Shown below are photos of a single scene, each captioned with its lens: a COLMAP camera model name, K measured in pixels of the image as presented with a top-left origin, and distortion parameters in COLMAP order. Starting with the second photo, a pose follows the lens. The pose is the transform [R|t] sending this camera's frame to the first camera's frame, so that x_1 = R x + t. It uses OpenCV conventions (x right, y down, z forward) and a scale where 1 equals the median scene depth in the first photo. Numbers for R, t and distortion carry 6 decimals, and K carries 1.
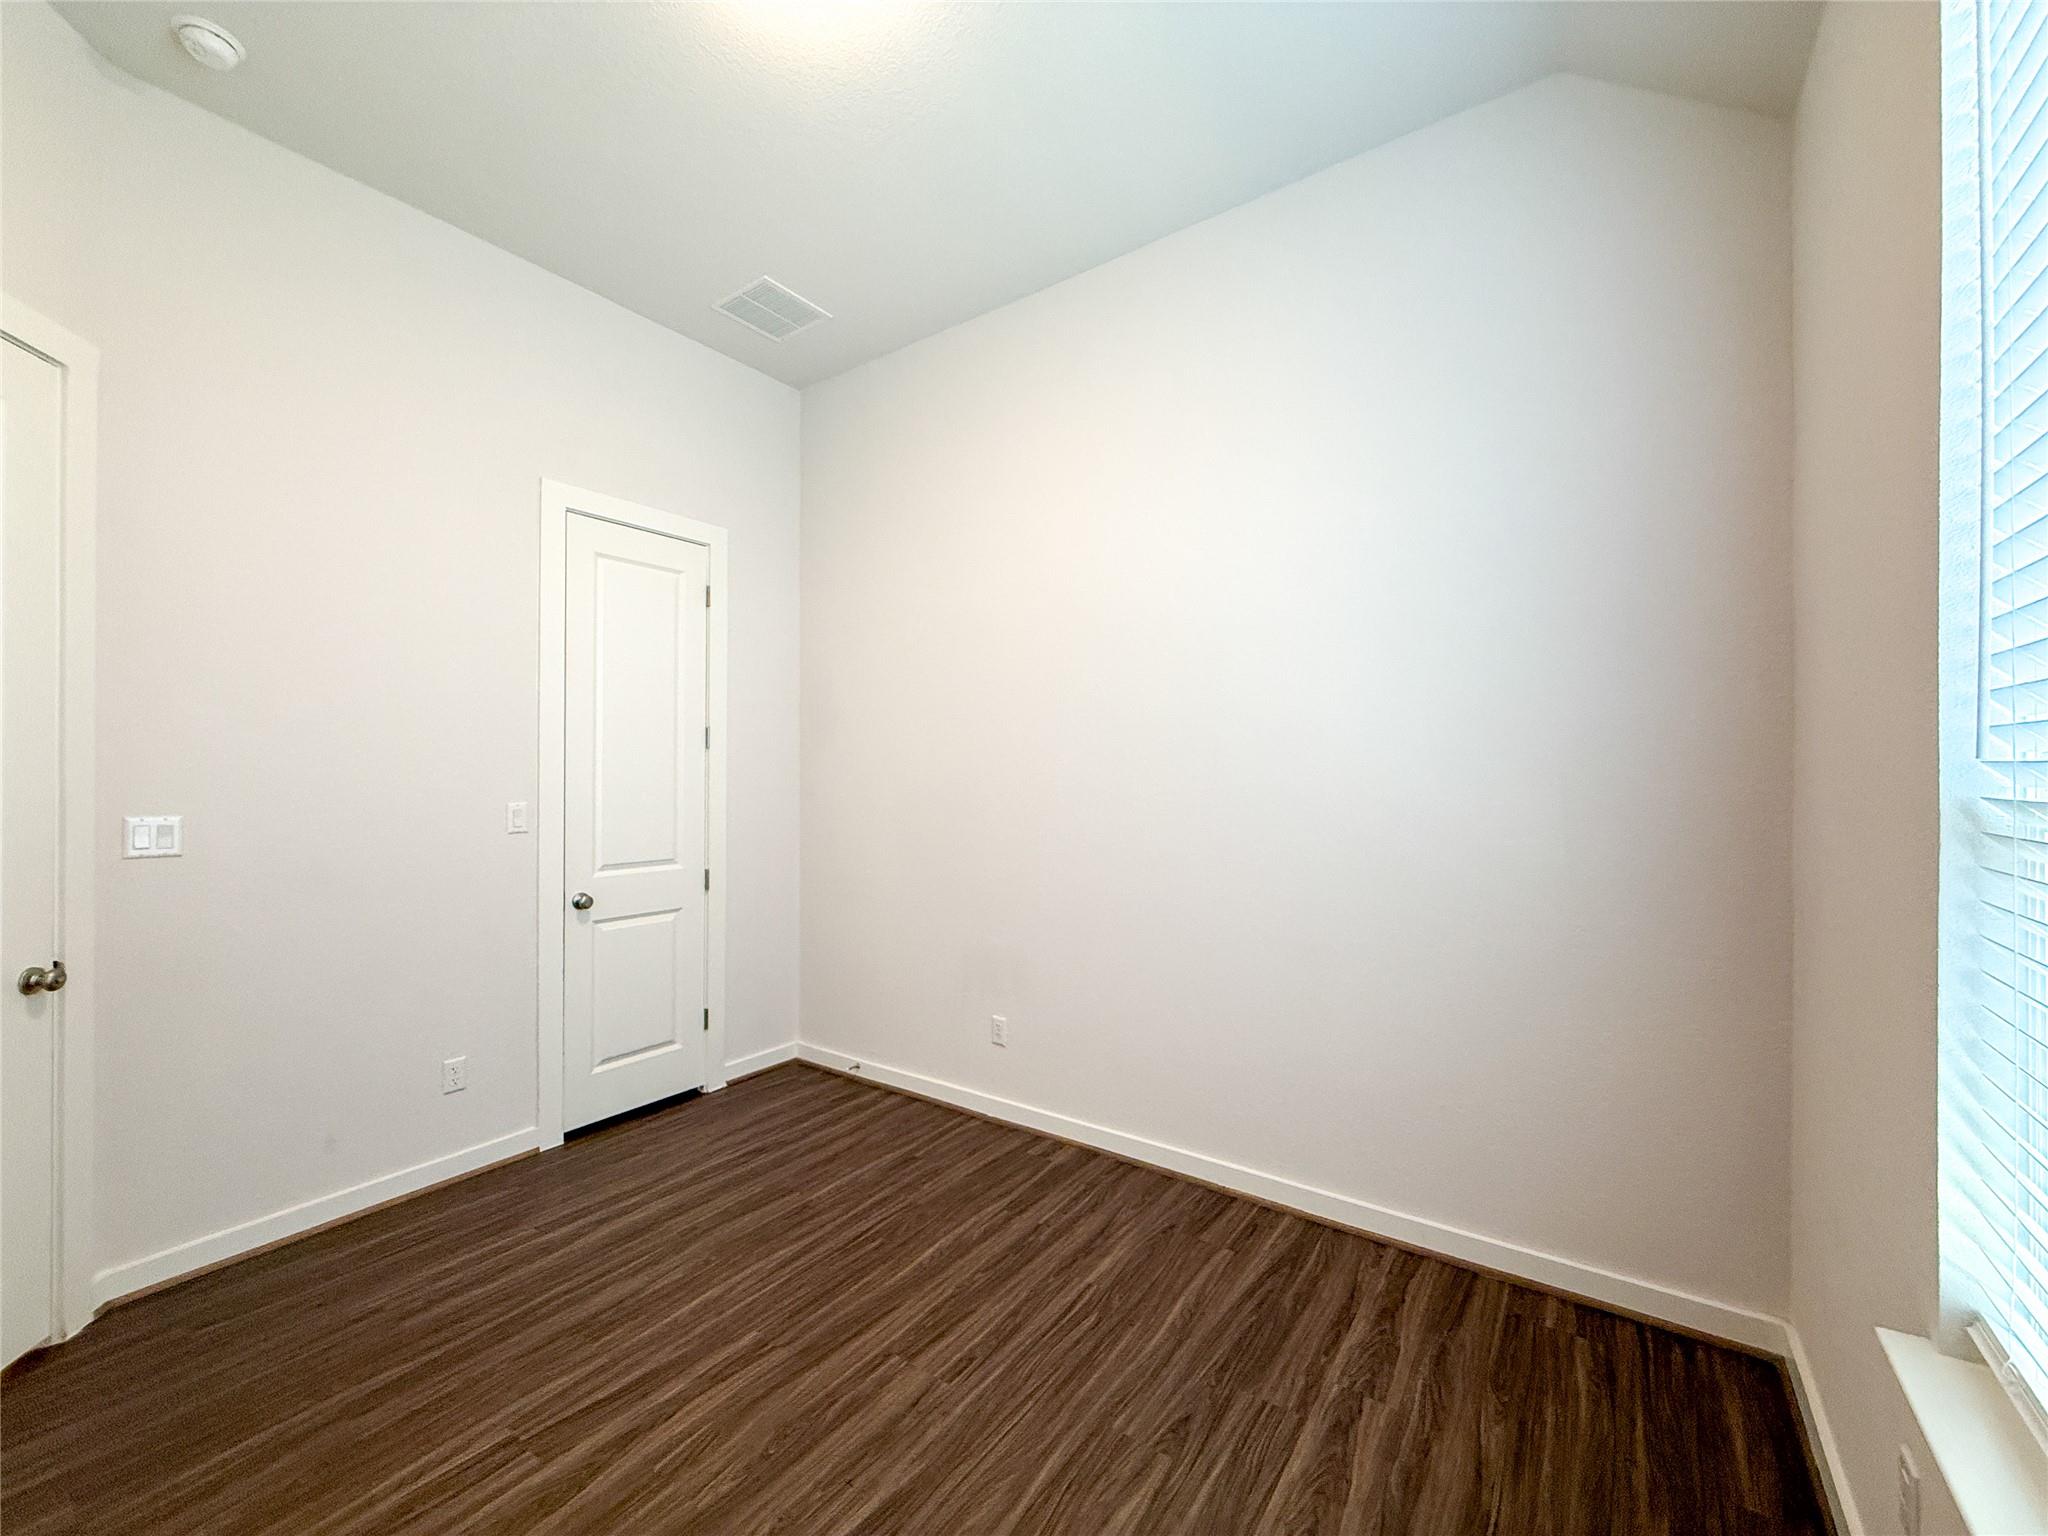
lens RADIAL K [[819.2, 0, 1026.3], [0, 819.2, 773.0], [0, 0, 1]] dist [0.002289, -0.000818]
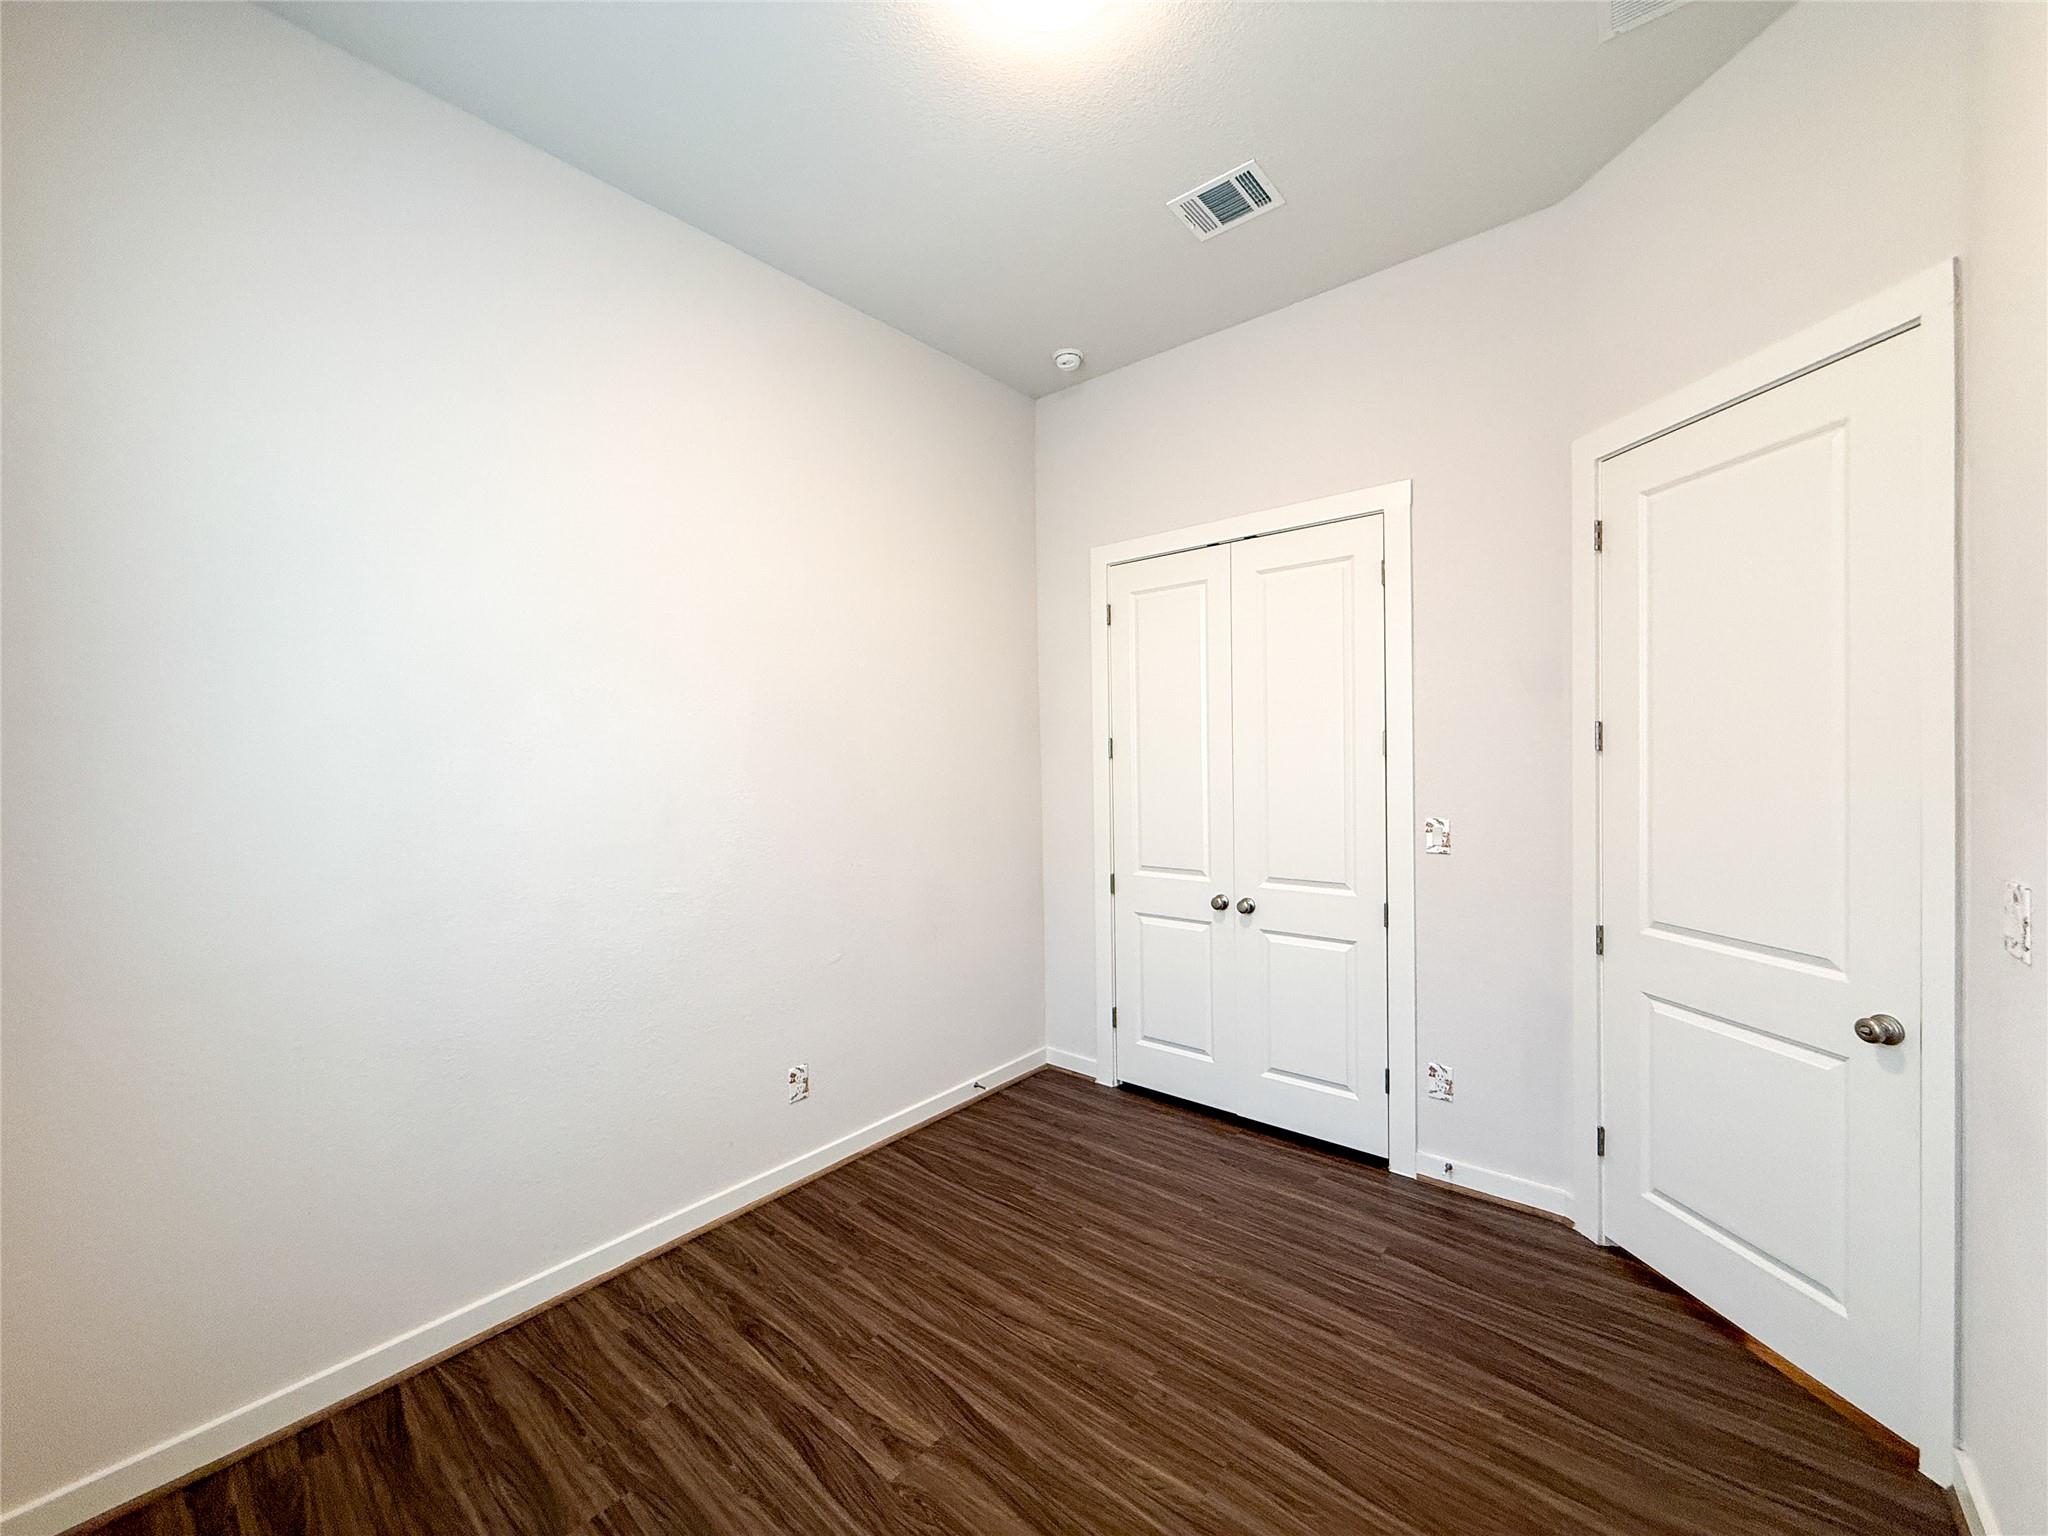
lens RADIAL K [[819.2, 0, 1013.9], [0, 819.2, 769.3], [0, 0, 1]] dist [0.002289, -0.000818]
pose [[-0.111606, -0.012516, -0.993674, 0.667198], [-0.001179, 0.999922, -0.012463, -0.011275], [0.993752, -0.000220, -0.111612, 0.976187]]
